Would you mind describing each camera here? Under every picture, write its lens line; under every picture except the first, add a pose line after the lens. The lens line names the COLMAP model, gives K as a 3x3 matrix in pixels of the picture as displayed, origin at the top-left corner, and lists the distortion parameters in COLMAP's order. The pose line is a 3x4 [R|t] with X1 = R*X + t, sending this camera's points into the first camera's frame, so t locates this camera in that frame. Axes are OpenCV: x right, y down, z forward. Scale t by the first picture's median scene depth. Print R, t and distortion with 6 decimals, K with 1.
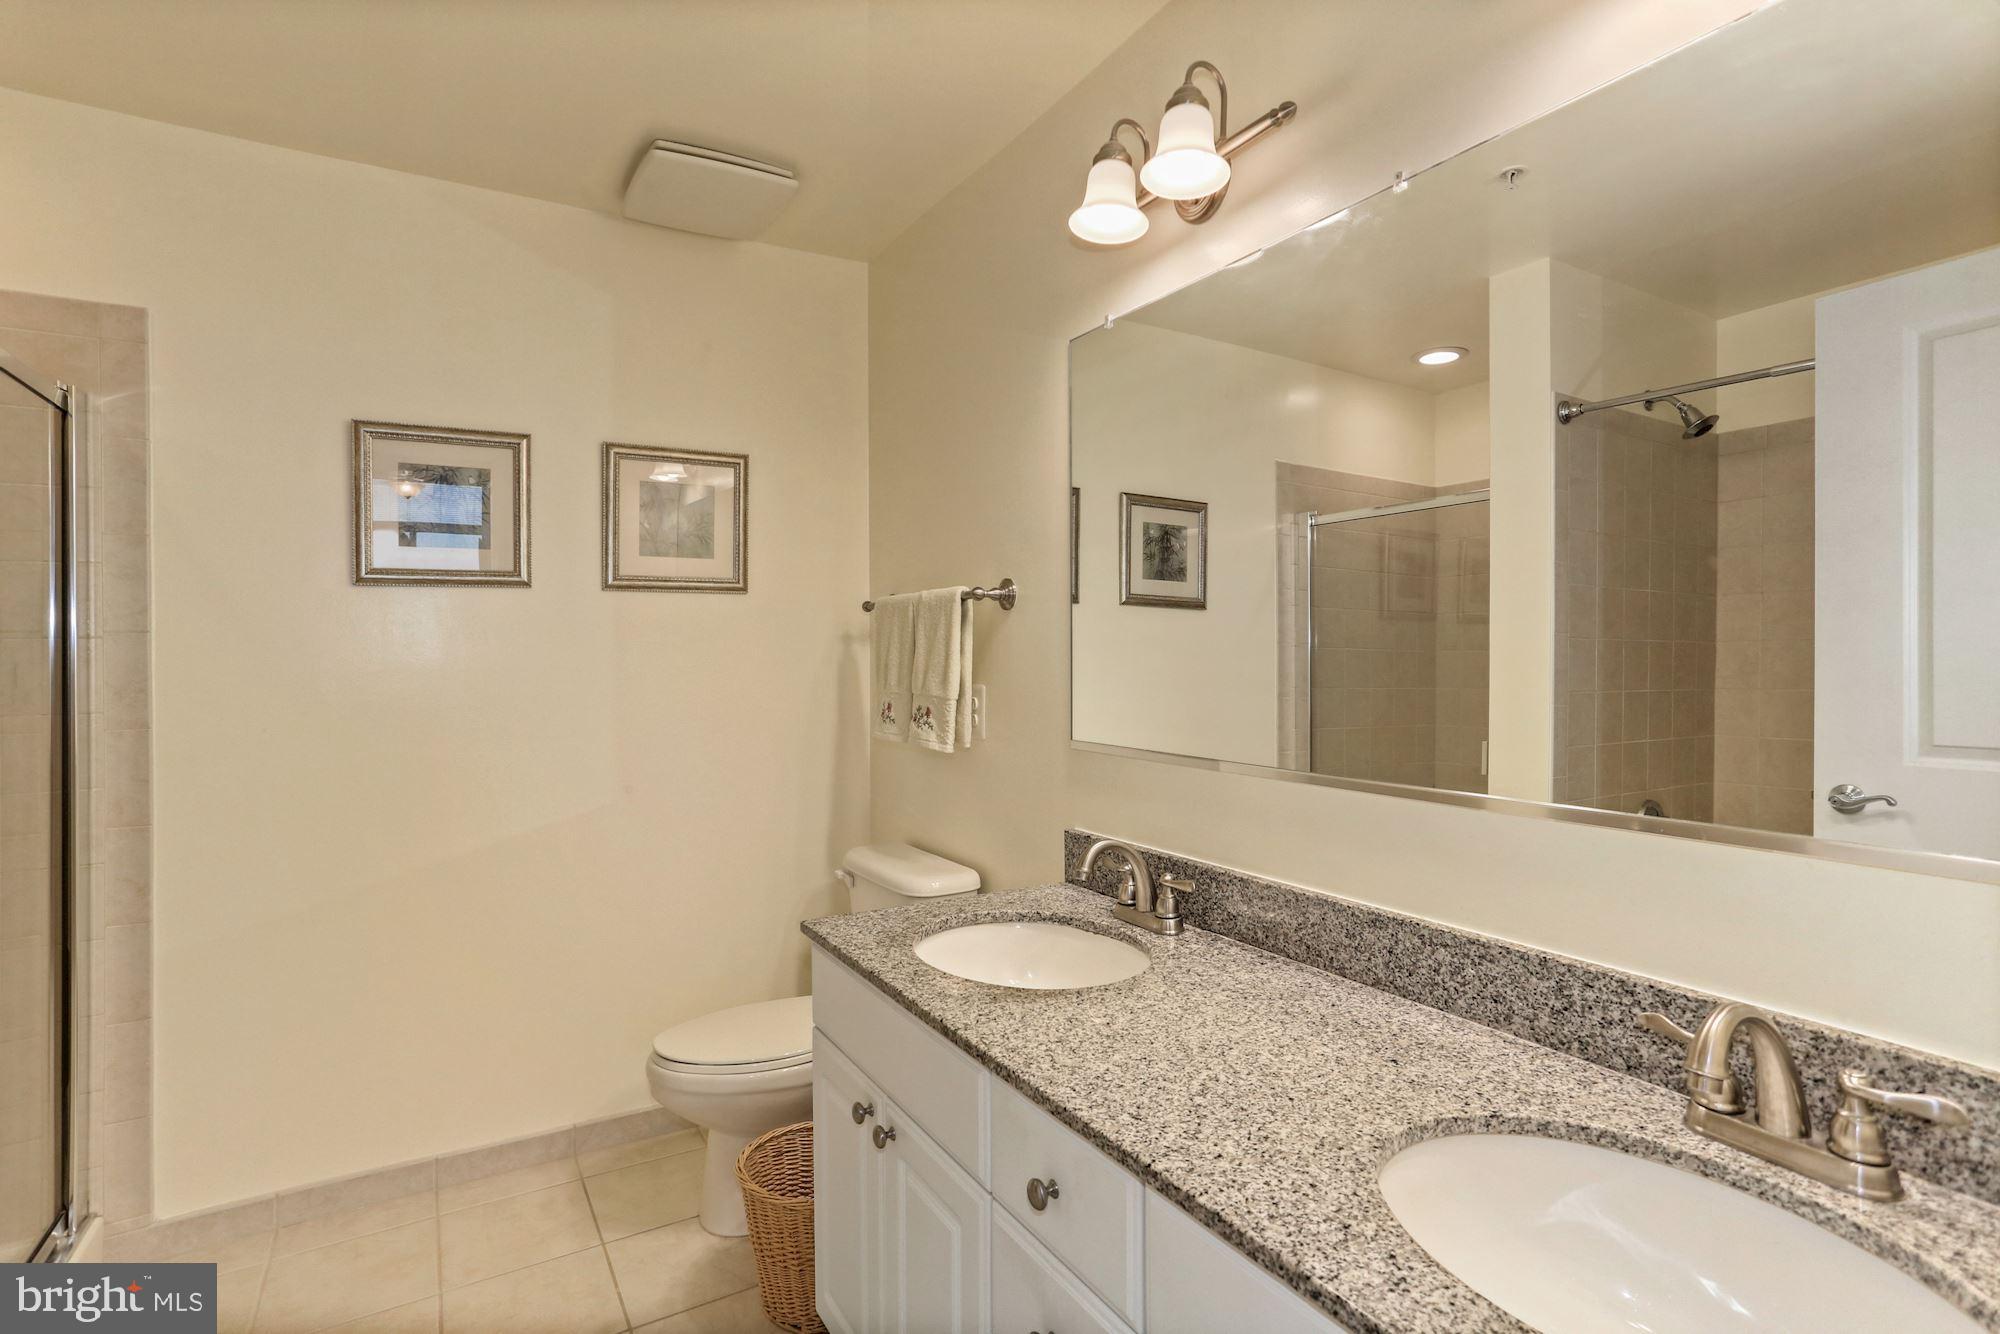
lens RADIAL K [[1021.6, 0, 998.4], [0, 1021.6, 666.4], [0, 0, 1]] dist [-0.060645, 0.046958]
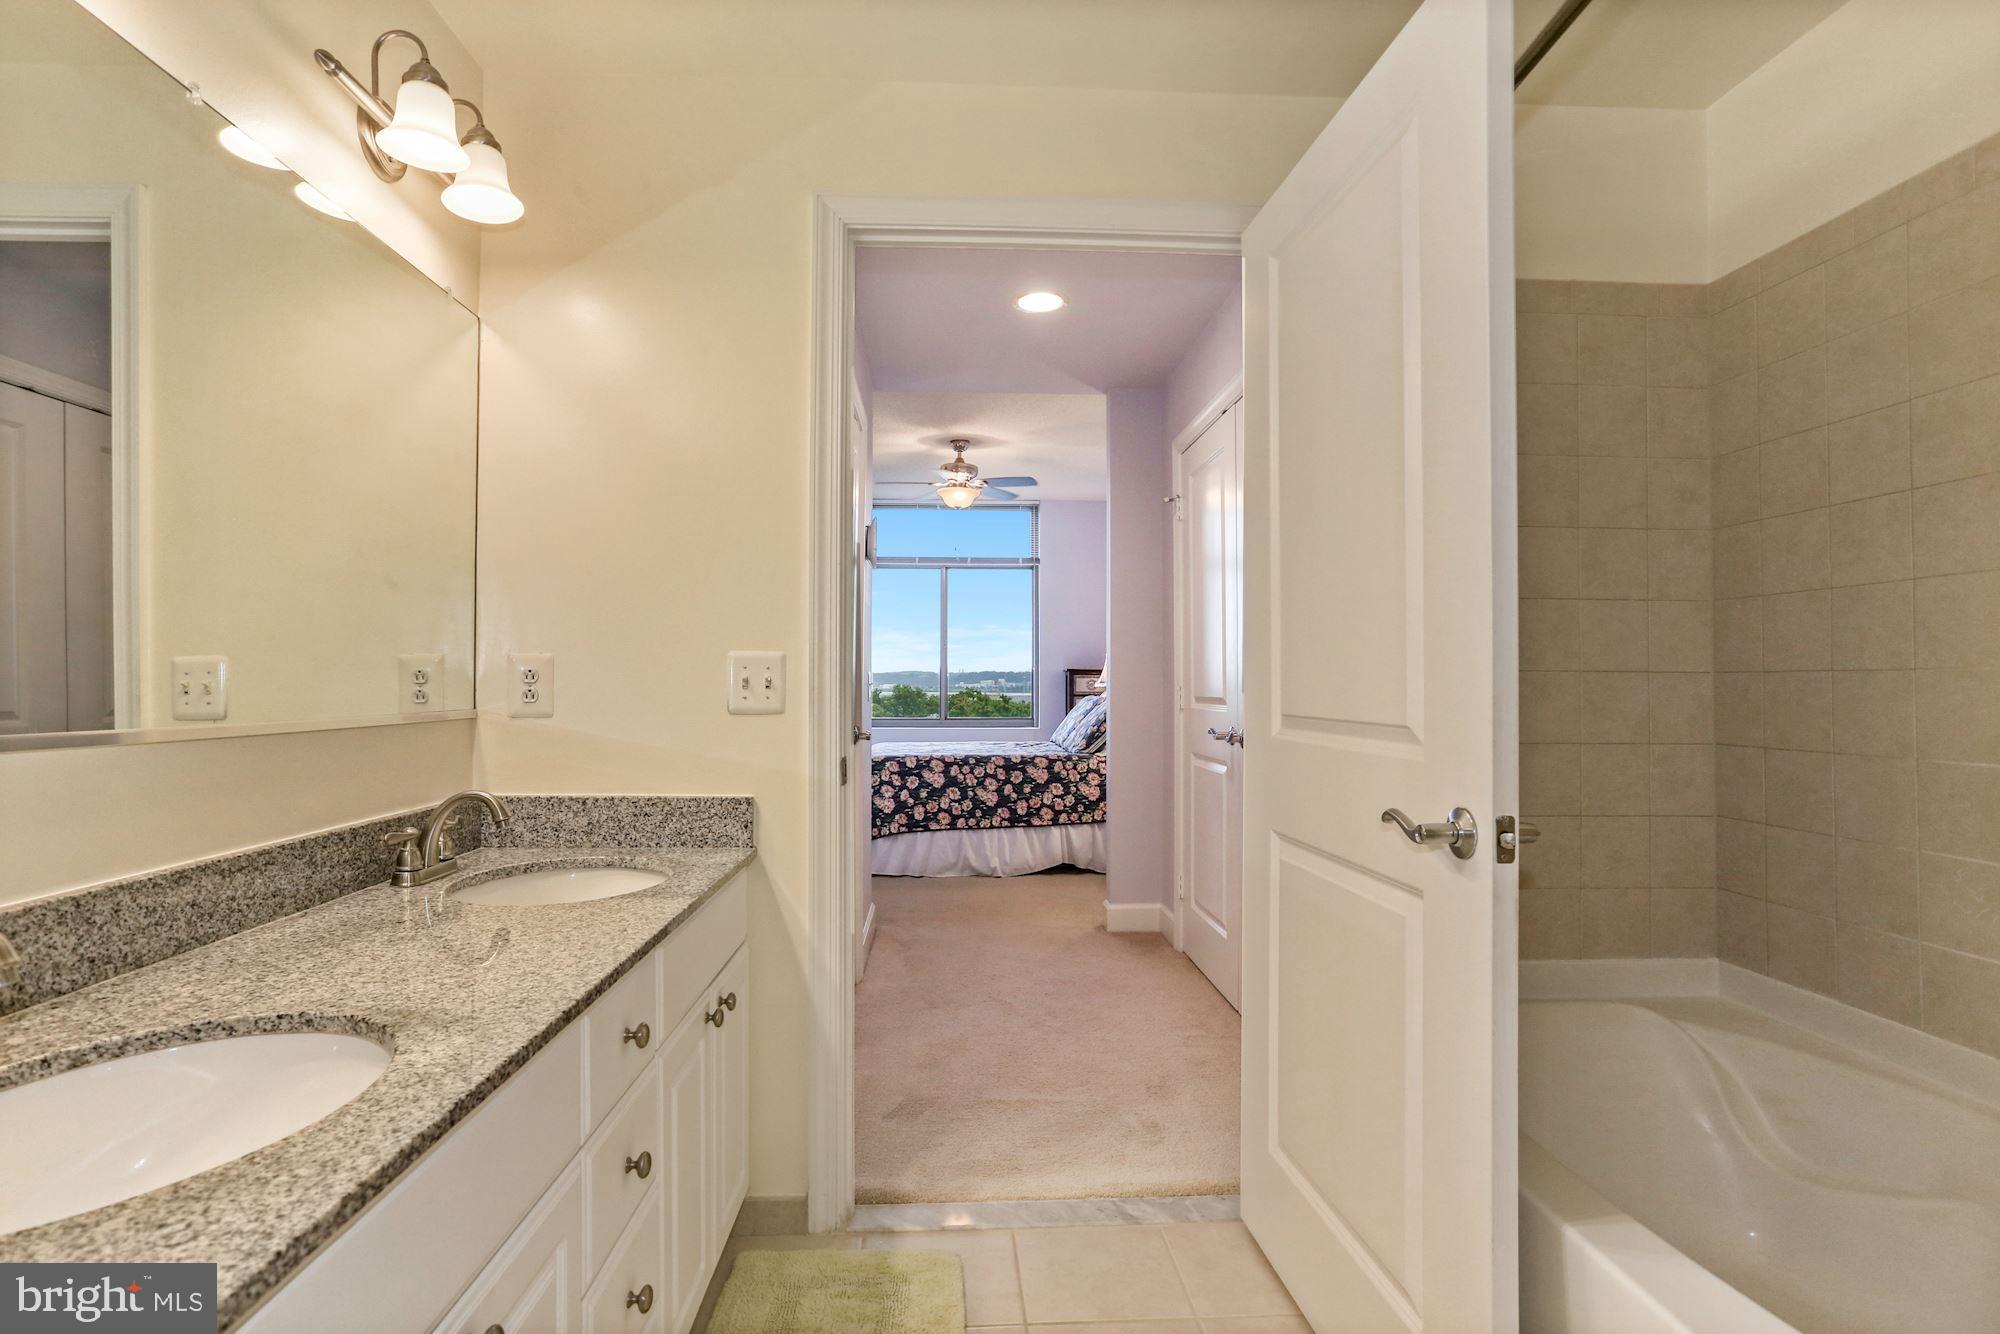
lens RADIAL K [[1021.6, 0, 998.4], [0, 1021.6, 666.4], [0, 0, 1]] dist [-0.060645, 0.046958]
pose [[-0.890929, 0.014593, 0.453908, -0.756635], [0.013816, 0.999892, -0.005028, 0.081129], [-0.453932, 0.001791, -0.891035, 1.596426]]
